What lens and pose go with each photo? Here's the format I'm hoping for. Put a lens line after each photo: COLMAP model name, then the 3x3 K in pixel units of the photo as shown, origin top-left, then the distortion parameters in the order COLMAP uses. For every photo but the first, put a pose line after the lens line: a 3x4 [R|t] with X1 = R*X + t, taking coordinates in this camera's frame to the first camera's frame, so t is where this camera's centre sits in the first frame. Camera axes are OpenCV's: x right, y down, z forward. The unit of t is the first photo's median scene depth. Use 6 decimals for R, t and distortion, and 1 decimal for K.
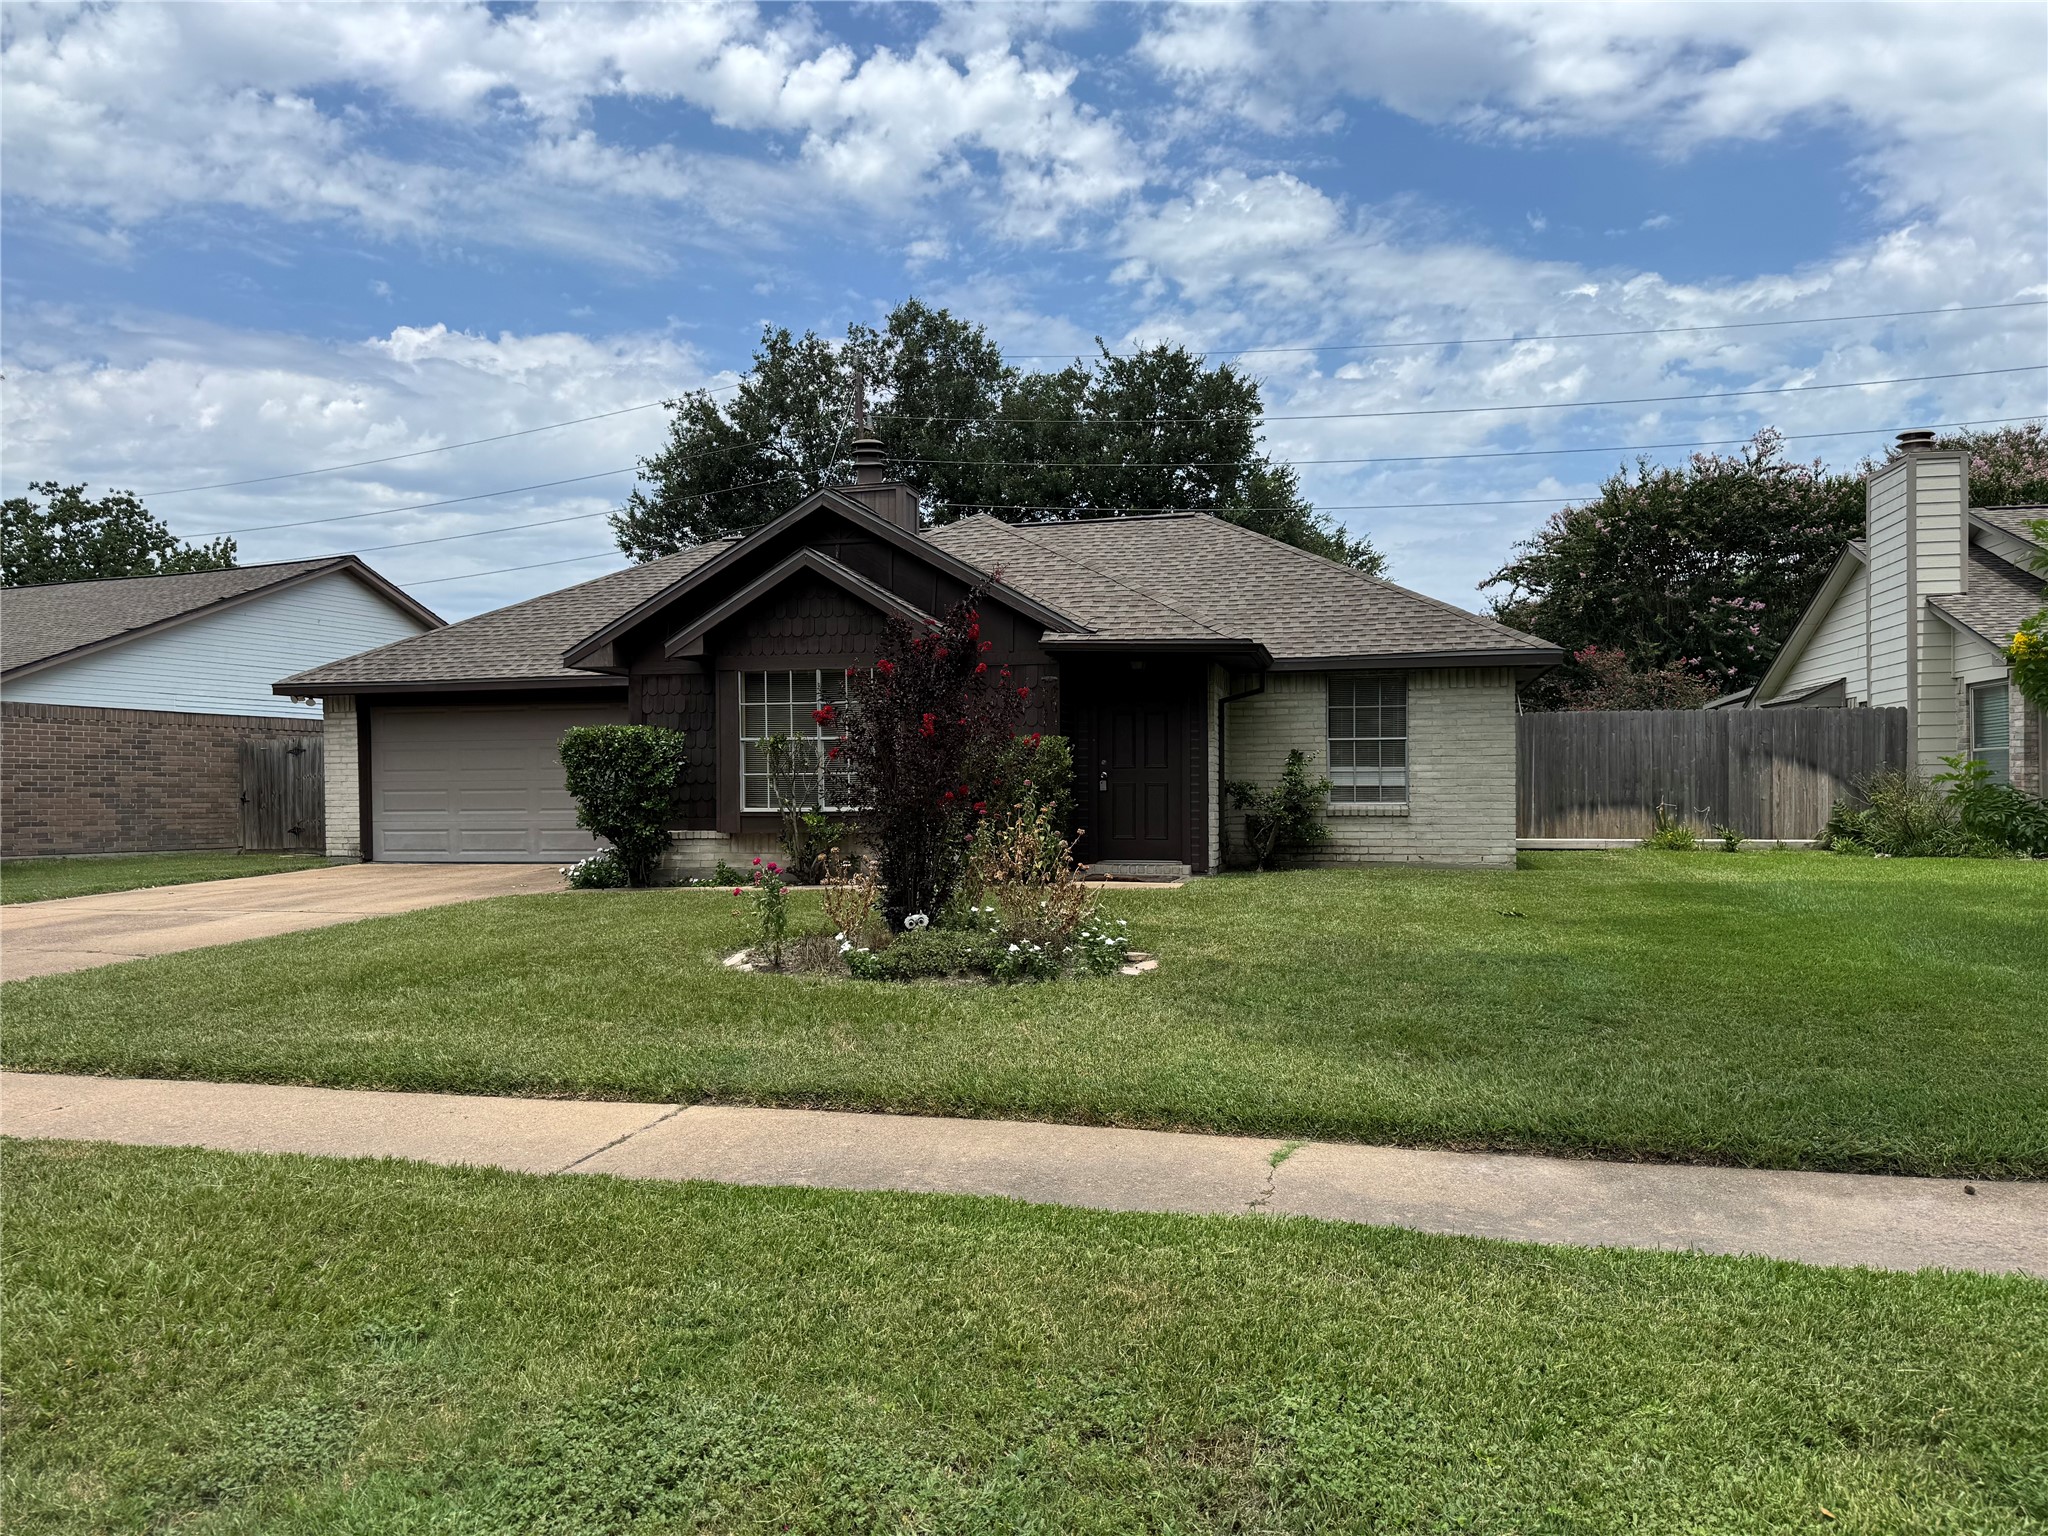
lens RADIAL K [[1449.0, 0, 1030.4], [0, 1449.0, 783.0], [0, 0, 1]] dist [0.014931, -0.021082]
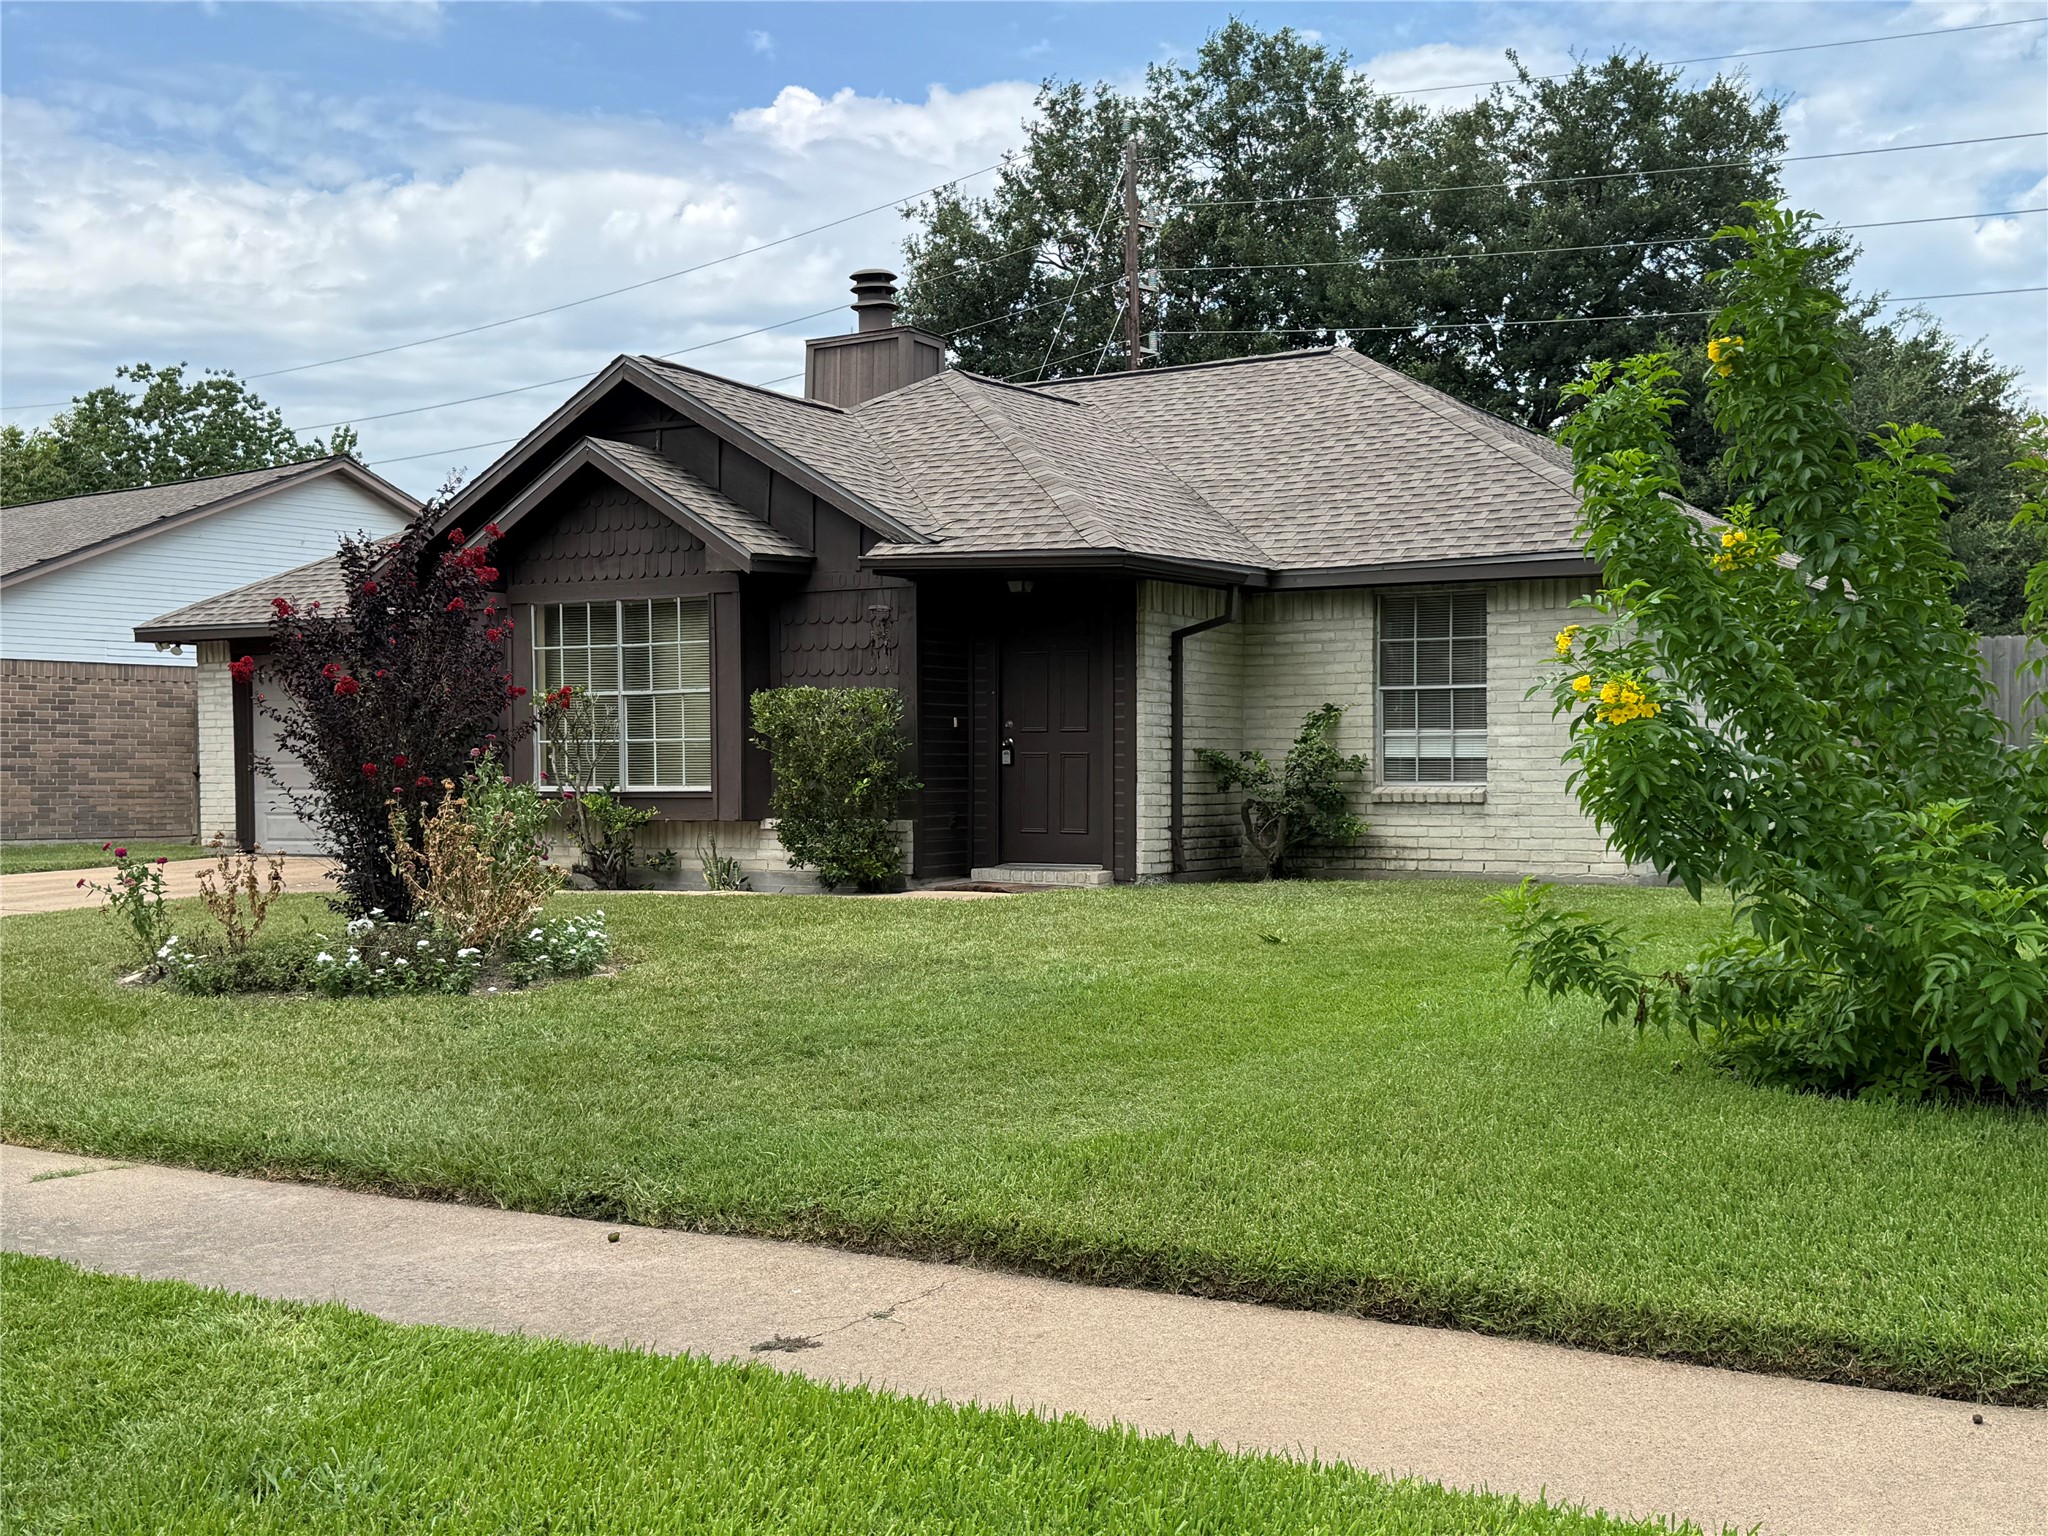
lens RADIAL K [[2268.5, 0, 1025.9], [0, 2268.5, 769.6], [0, 0, 1]] dist [0.053896, 0.000000]
pose [[0.953272, 0.002521, -0.302104, 0.142475], [-0.000583, 0.999979, 0.006505, 0.000329], [0.302114, -0.006025, 0.953253, -0.019699]]
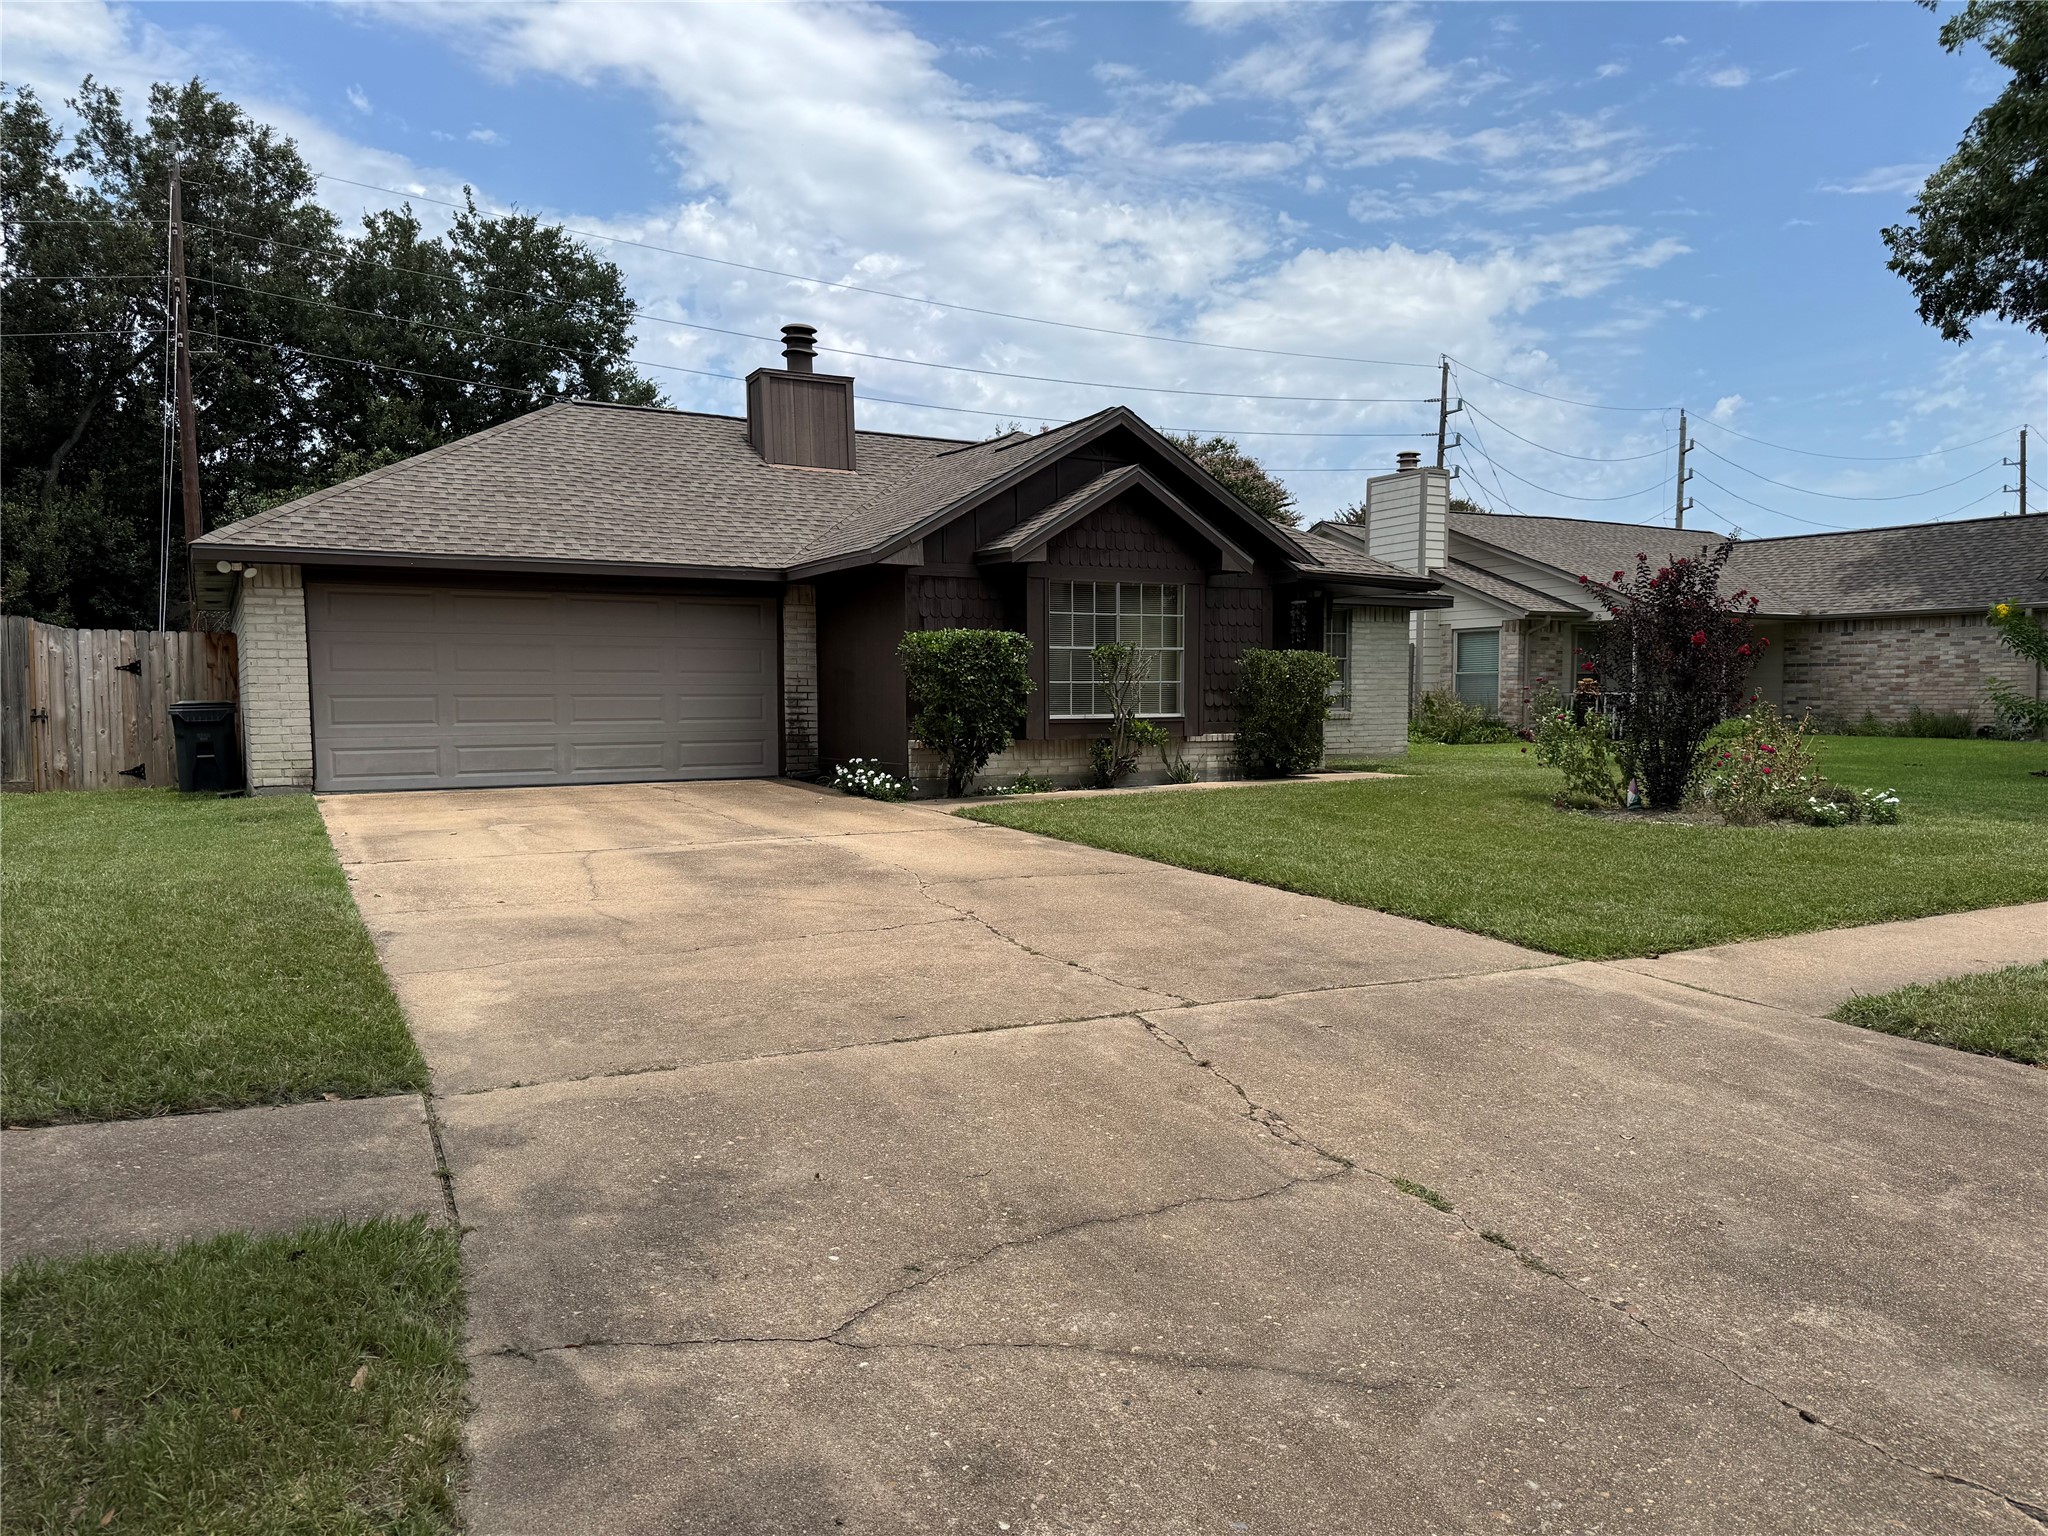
lens RADIAL K [[1449.0, 0, 1018.9], [0, 1449.0, 759.2], [0, 0, 1]] dist [0.014931, -0.021082]
pose [[0.725753, -0.026426, 0.687448, -0.324729], [-0.004358, 0.999065, 0.043006, 0.001749], [-0.687942, -0.034208, 0.724959, 0.098483]]
